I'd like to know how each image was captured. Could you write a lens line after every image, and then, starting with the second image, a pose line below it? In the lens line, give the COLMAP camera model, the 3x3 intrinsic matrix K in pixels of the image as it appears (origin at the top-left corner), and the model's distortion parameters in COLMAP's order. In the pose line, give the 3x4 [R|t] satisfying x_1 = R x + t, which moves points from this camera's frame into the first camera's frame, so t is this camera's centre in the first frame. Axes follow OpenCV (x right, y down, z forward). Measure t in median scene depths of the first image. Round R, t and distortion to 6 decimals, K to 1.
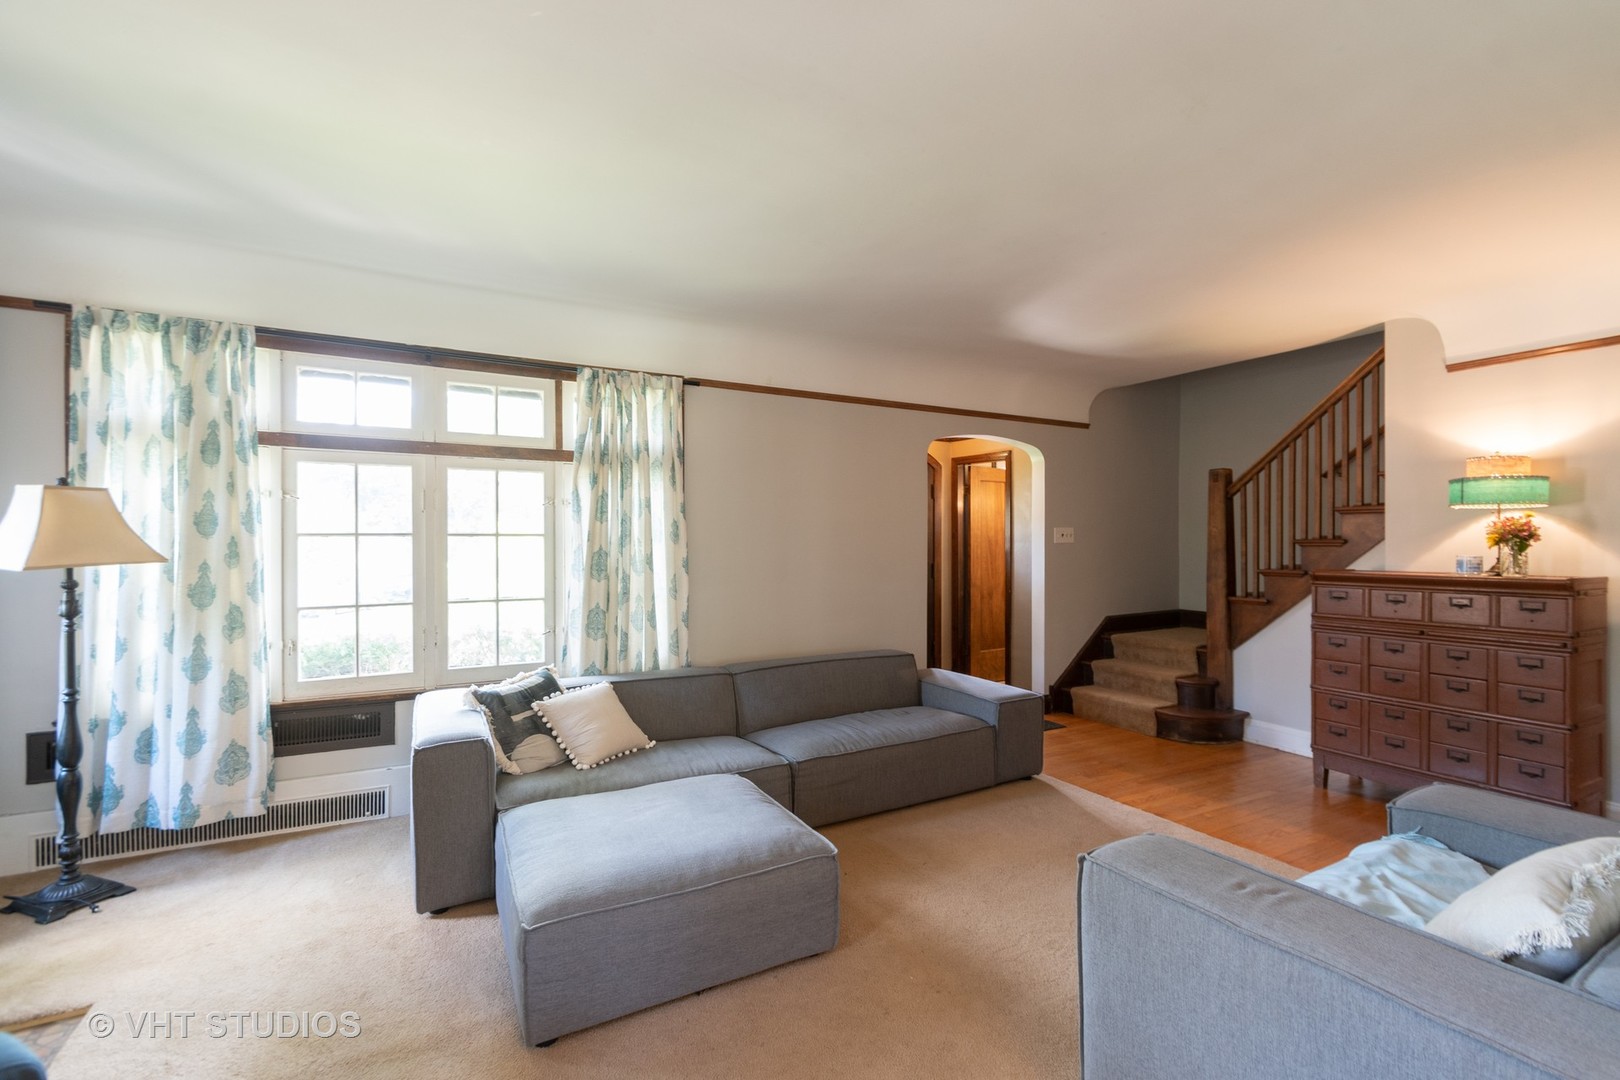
lens RADIAL K [[711.0, 0, 822.0], [0, 711.0, 548.9], [0, 0, 1]] dist [-0.002549, -0.000200]
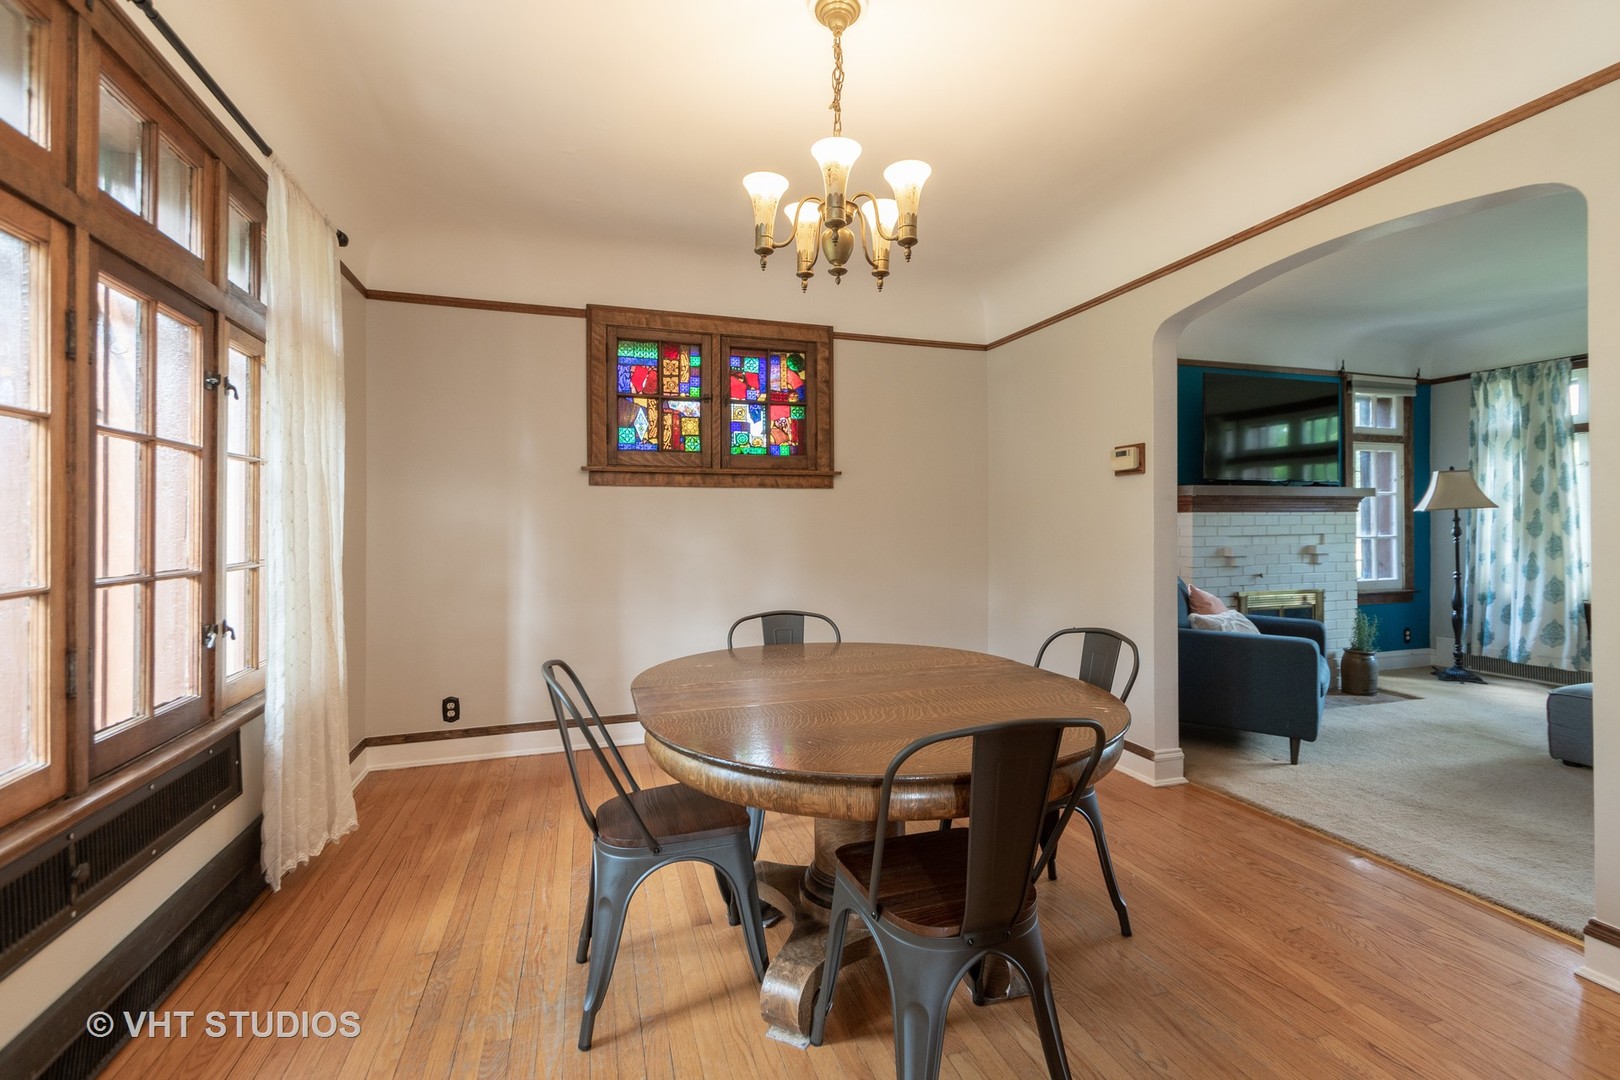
lens RADIAL K [[711.0, 0, 817.5], [0, 711.0, 525.2], [0, 0, 1]] dist [-0.002549, -0.000200]
pose [[-0.195591, 0.004698, -0.980674, 1.087541], [0.000462, 0.999989, 0.004699, 0.048106], [0.980685, 0.000466, -0.195591, -0.328803]]
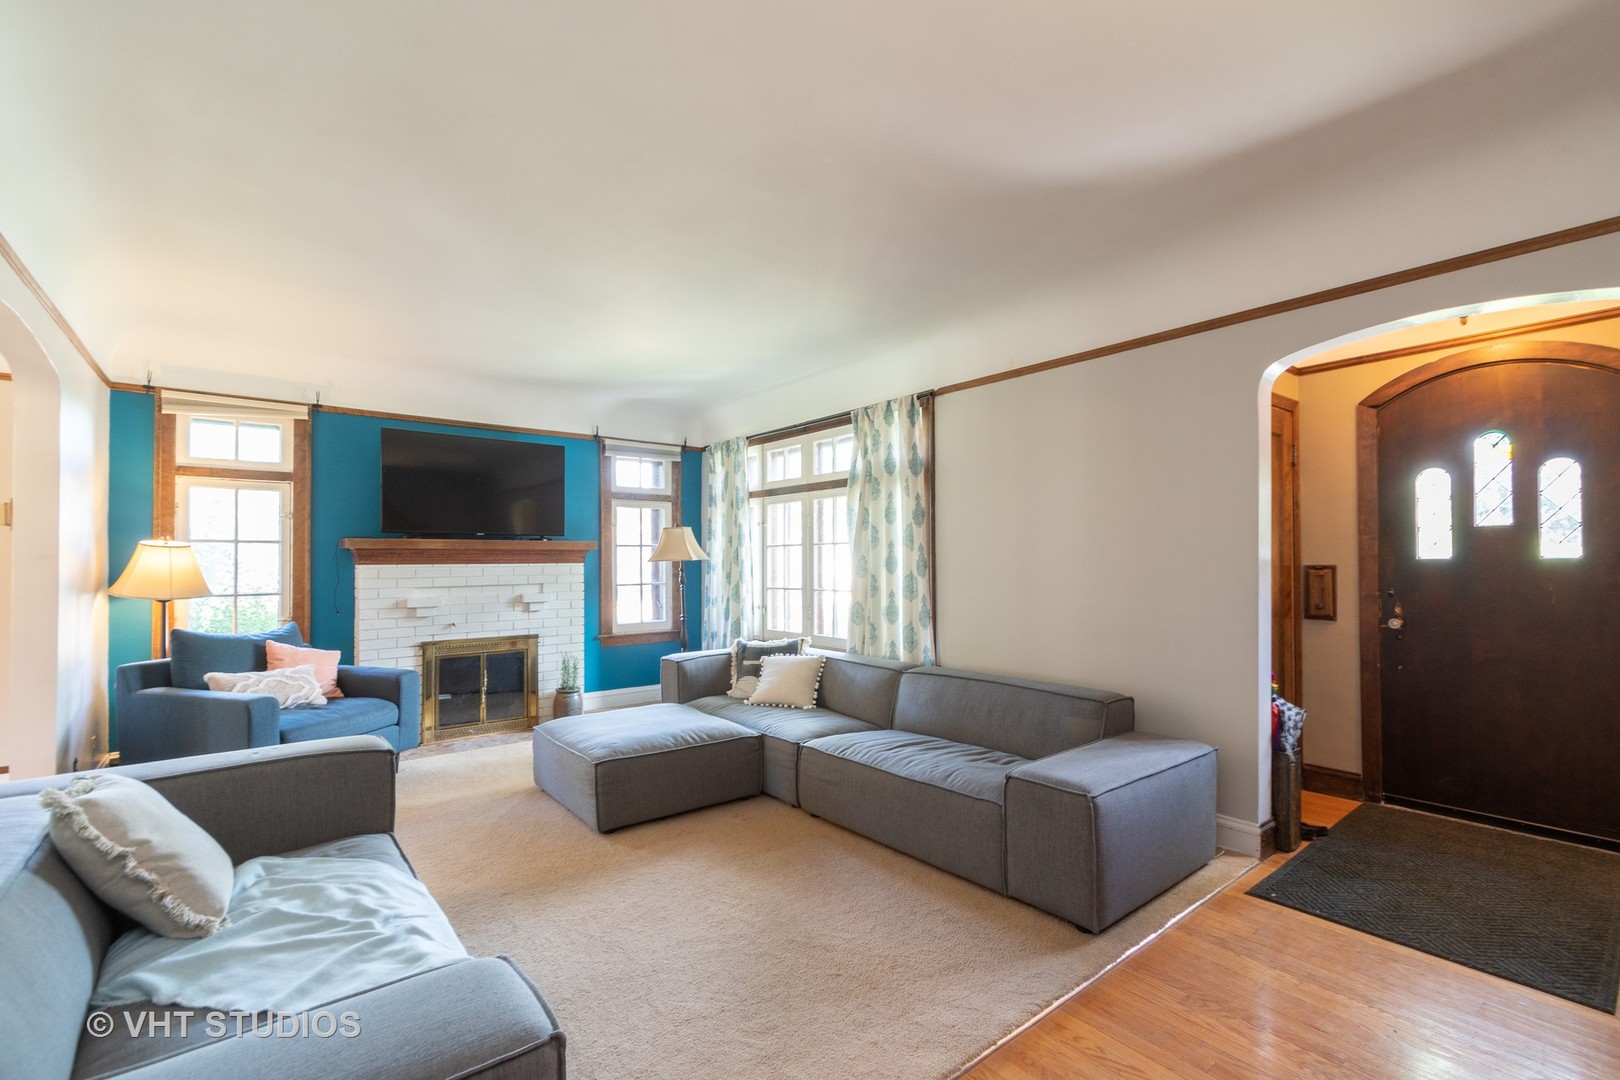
lens RADIAL K [[711.0, 0, 812.7], [0, 711.0, 548.2], [0, 0, 1]] dist [-0.002549, -0.000200]
pose [[0.165777, -0.015934, -0.986035, 1.125569], [-0.000783, 0.999867, -0.016290, 0.015137], [0.986163, 0.003473, 0.165742, 0.892459]]
